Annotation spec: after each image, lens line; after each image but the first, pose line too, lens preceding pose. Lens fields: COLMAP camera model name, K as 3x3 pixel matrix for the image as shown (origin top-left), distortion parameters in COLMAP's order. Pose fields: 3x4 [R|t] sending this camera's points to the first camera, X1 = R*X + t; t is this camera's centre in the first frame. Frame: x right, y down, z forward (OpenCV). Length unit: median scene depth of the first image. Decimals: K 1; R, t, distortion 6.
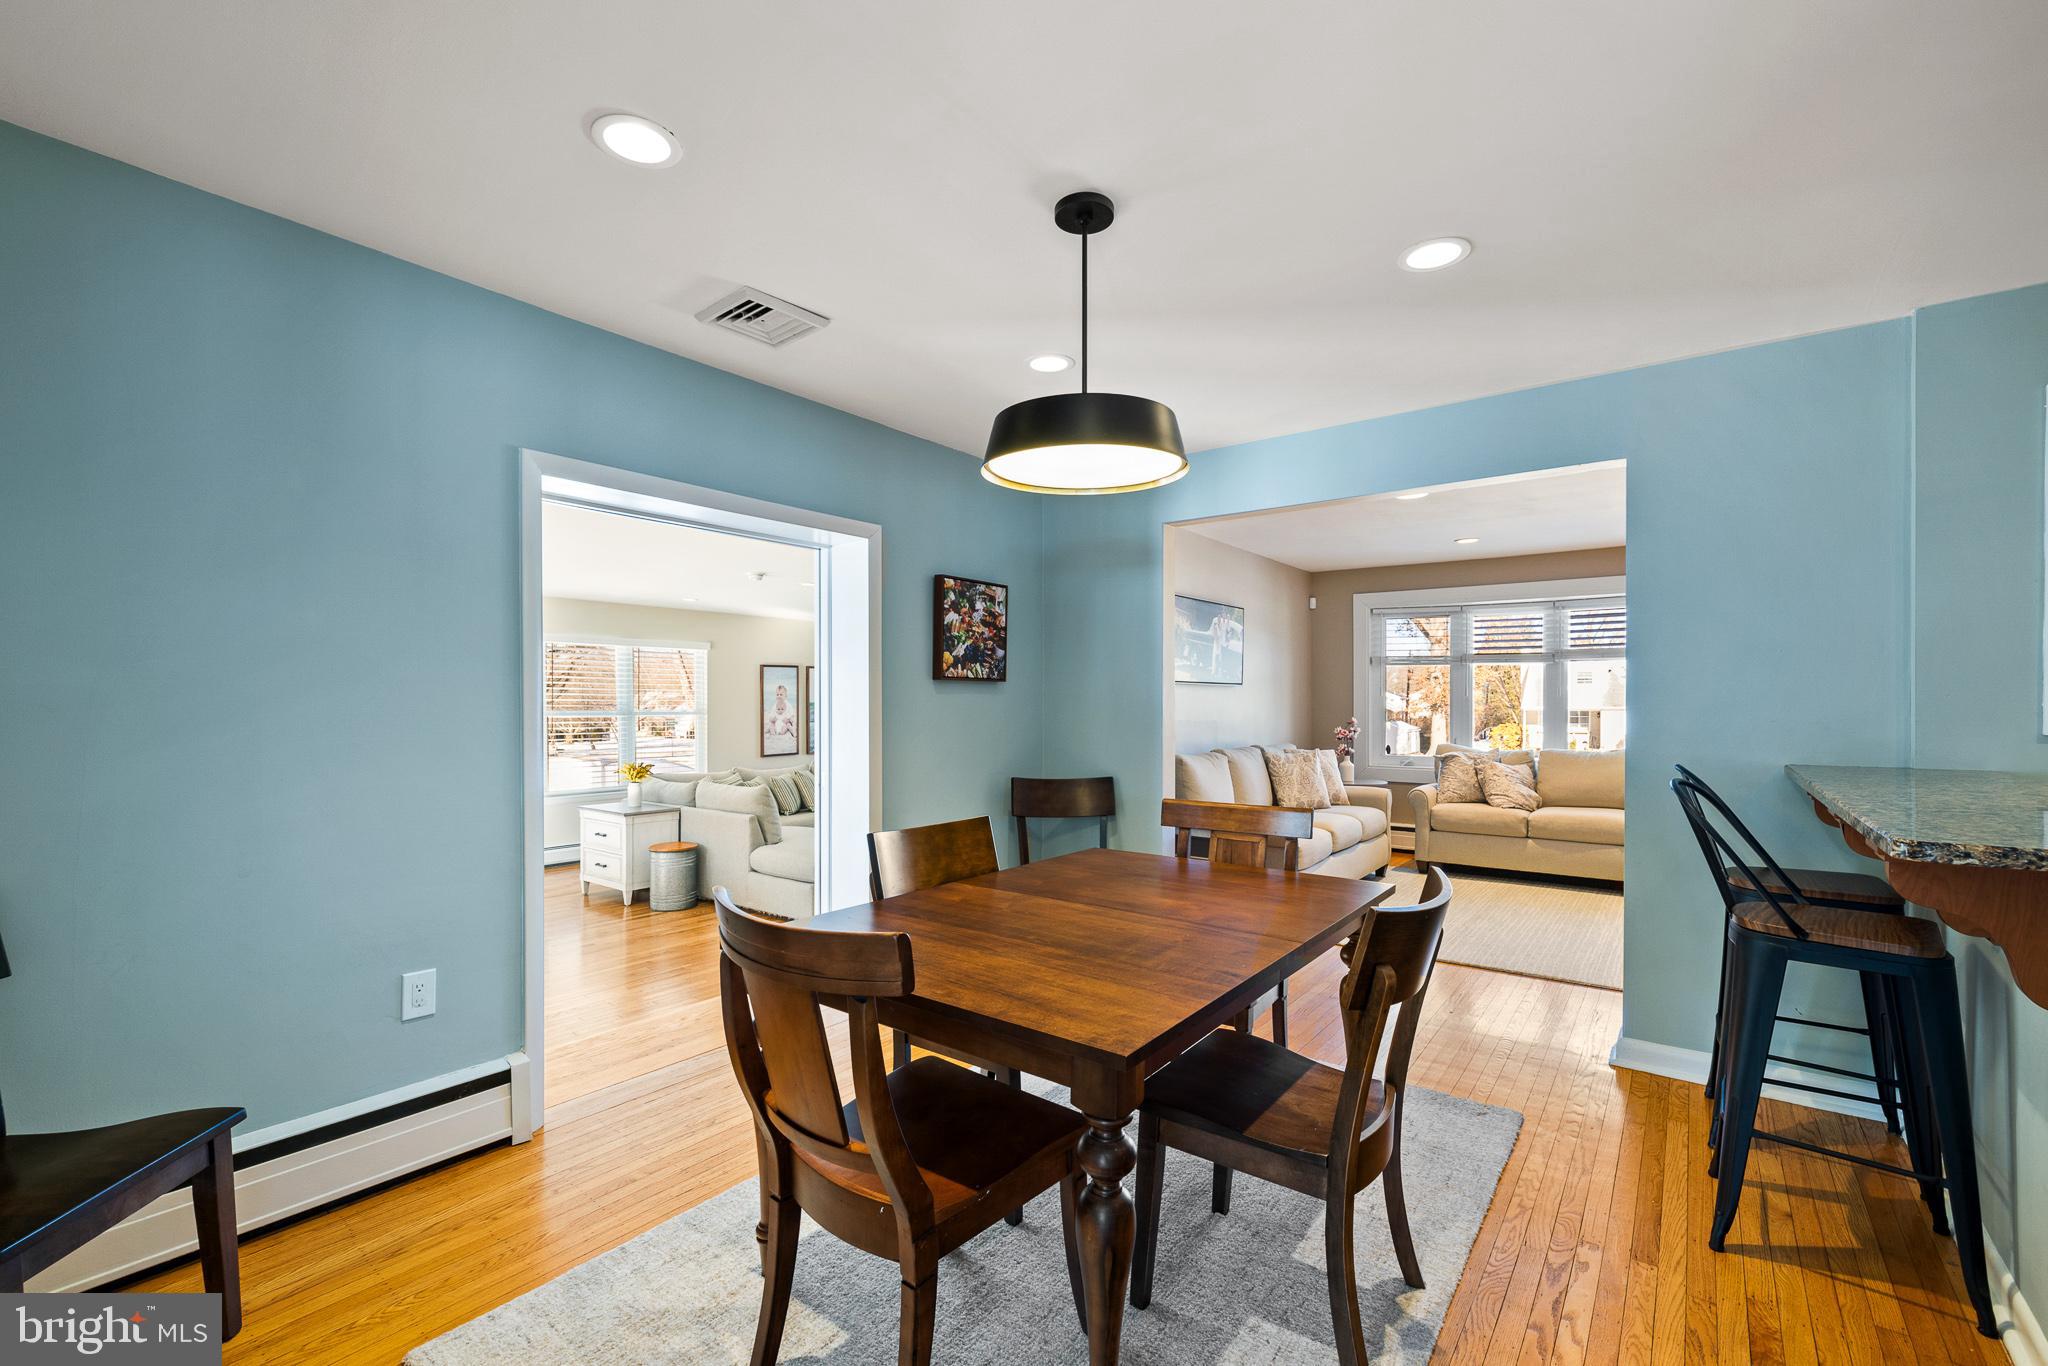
lens RADIAL K [[883.7, 0, 1020.2], [0, 883.7, 700.0], [0, 0, 1]] dist [-0.000012, -0.000065]
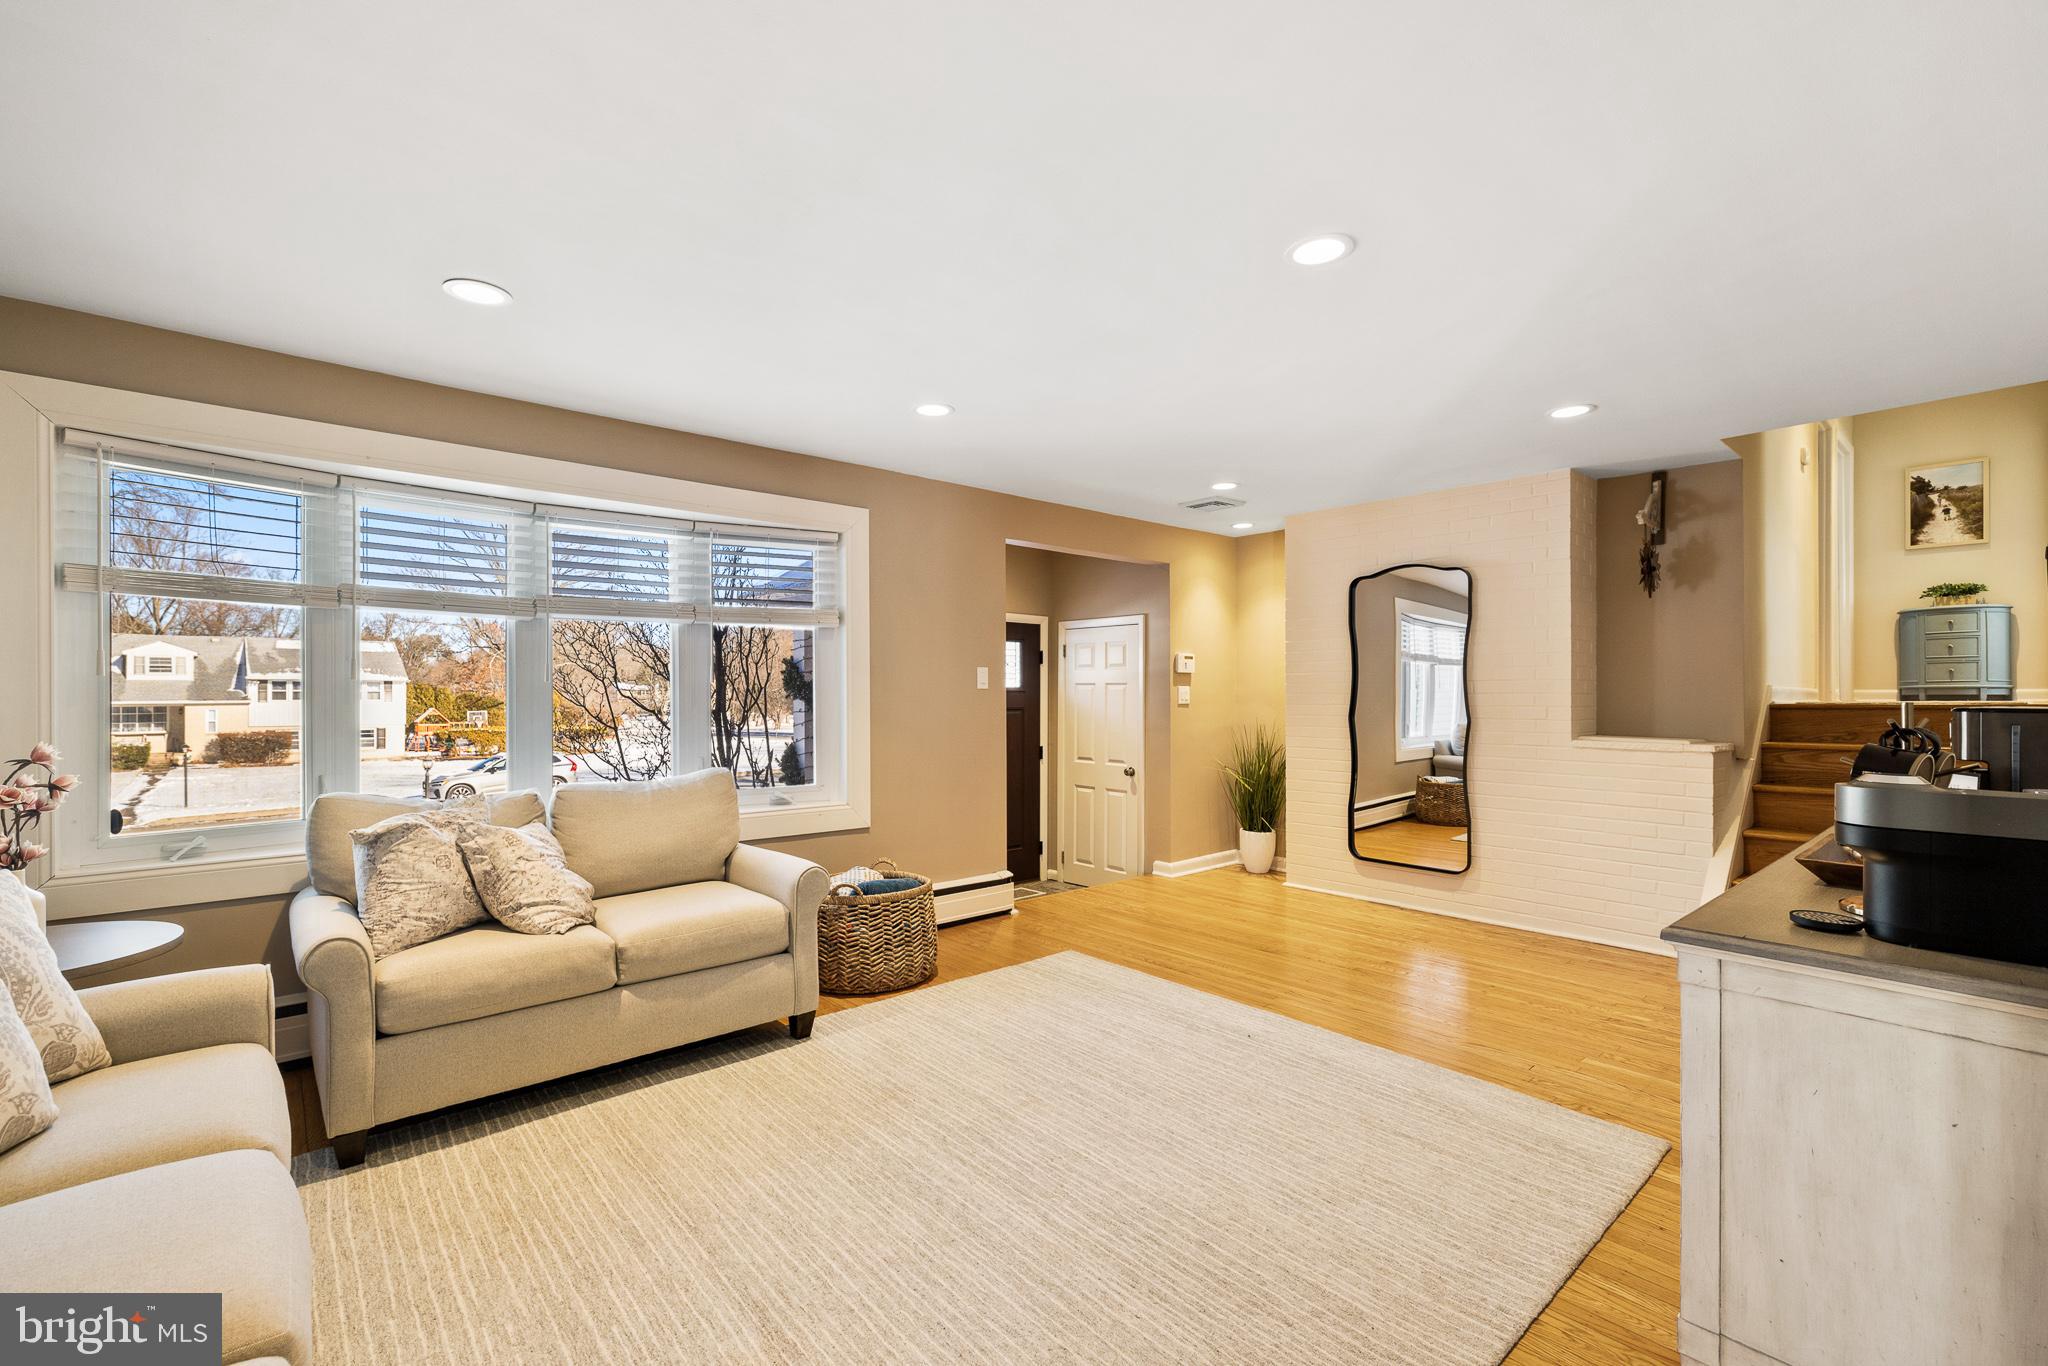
lens RADIAL K [[879.8, 0, 1021.4], [0, 879.8, 686.9], [0, 0, 1]] dist [-0.000488, -0.000192]
pose [[0.204344, 0.004351, 0.978889, 0.159923], [0.002458, 0.999985, -0.004958, 0.002667], [-0.978896, 0.003419, 0.204331, 0.662342]]
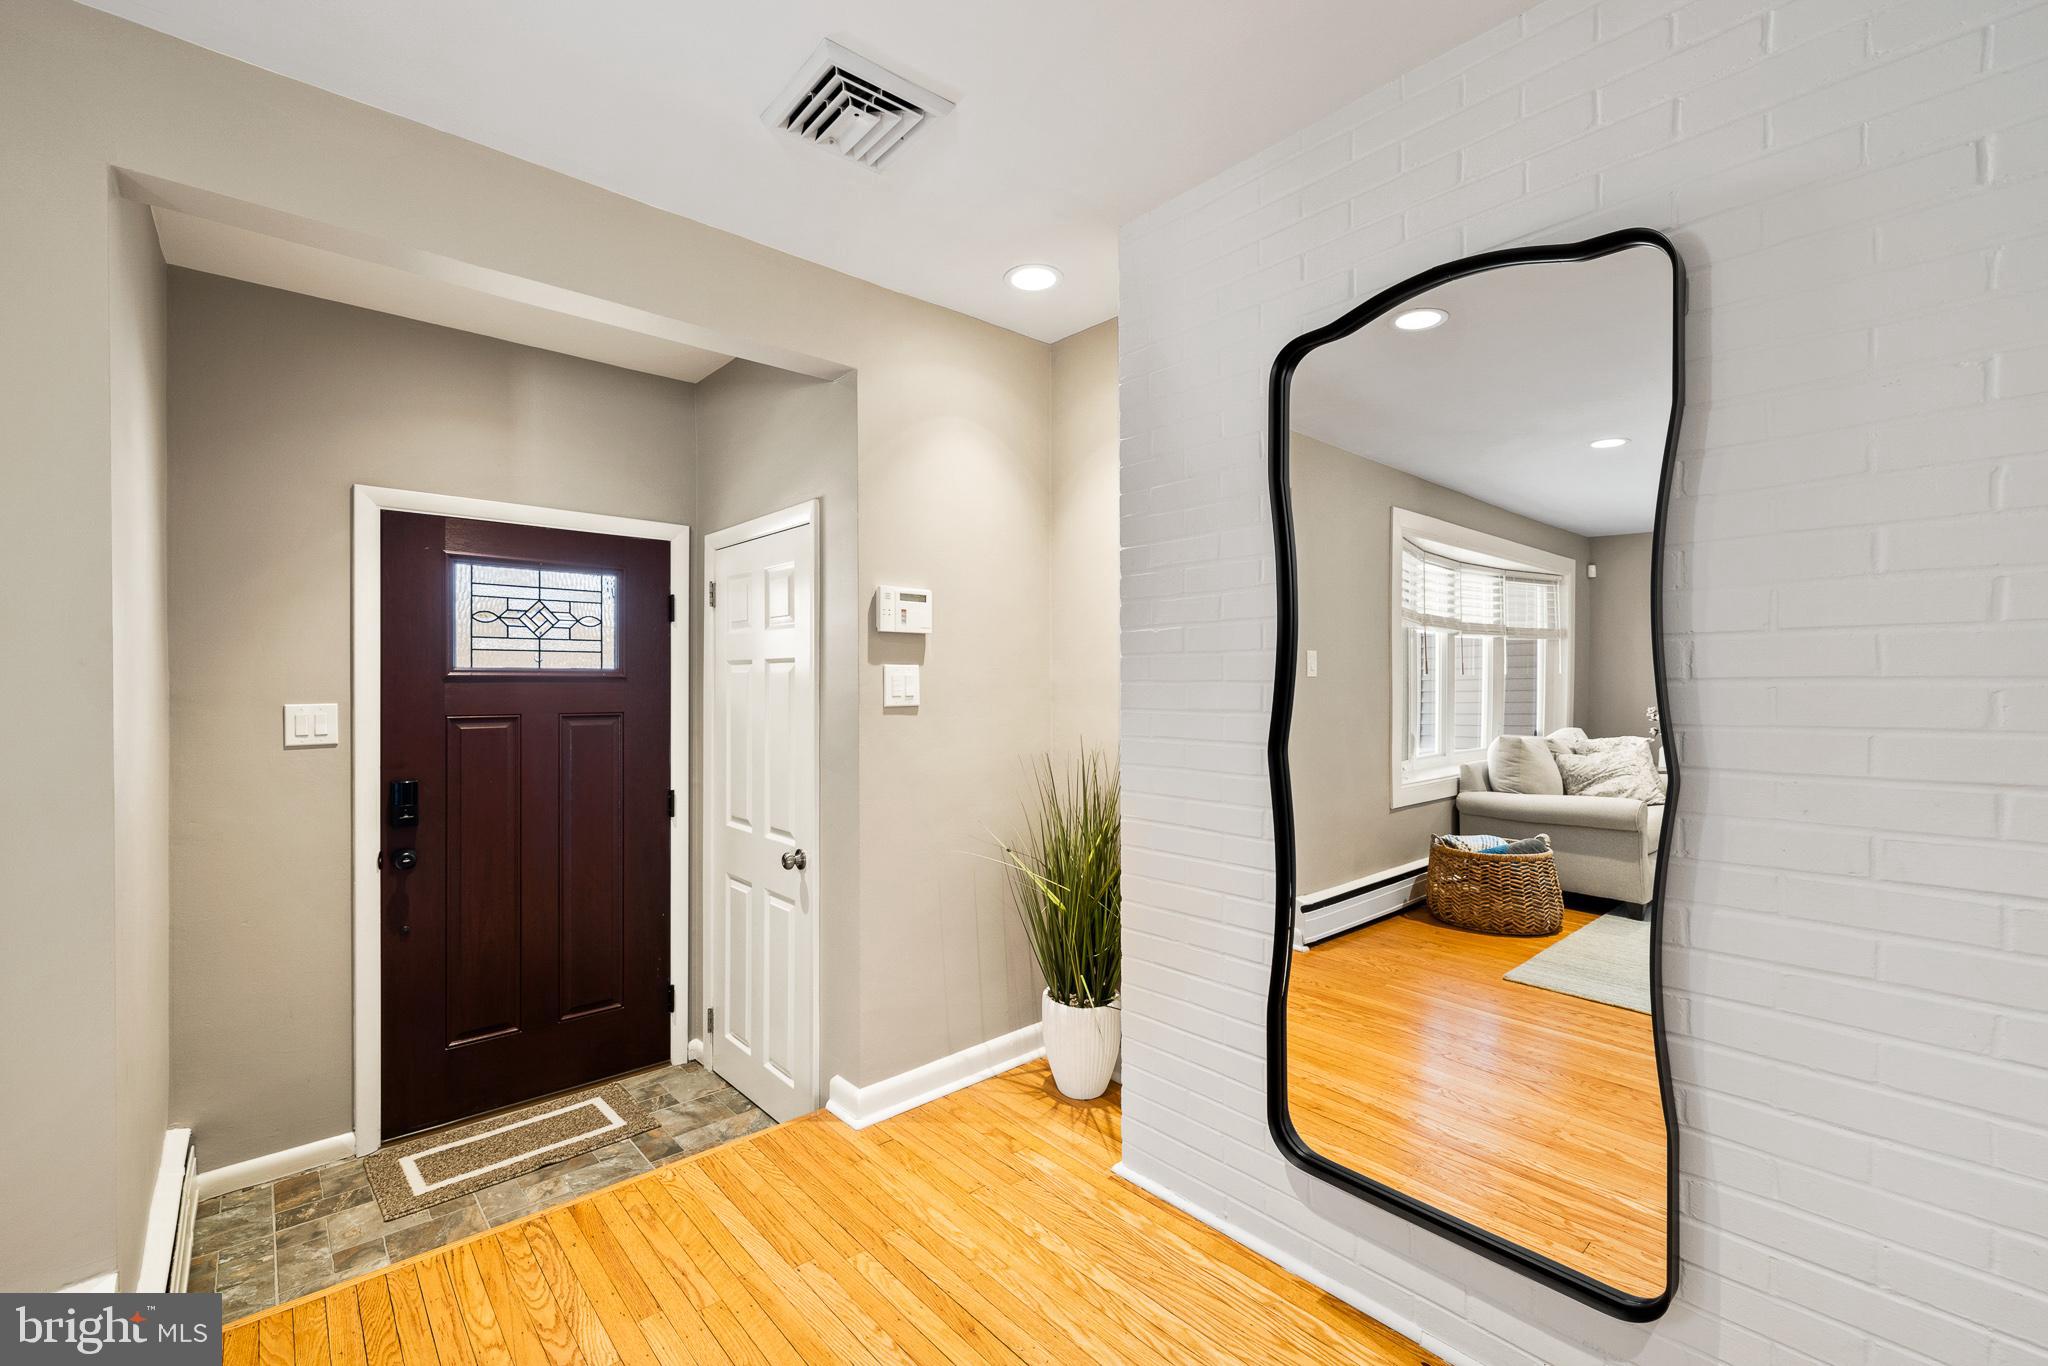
lens RADIAL K [[863.5, 0, 1024.0], [0, 863.5, 683.0], [0, 0, 1]] dist [0.000236, 0.000030]
pose [[0.193795, -0.003210, 0.981037, 0.752867], [0.002973, 0.999992, 0.002685, 0.005028], [-0.981038, 0.002397, 0.193803, 0.552294]]
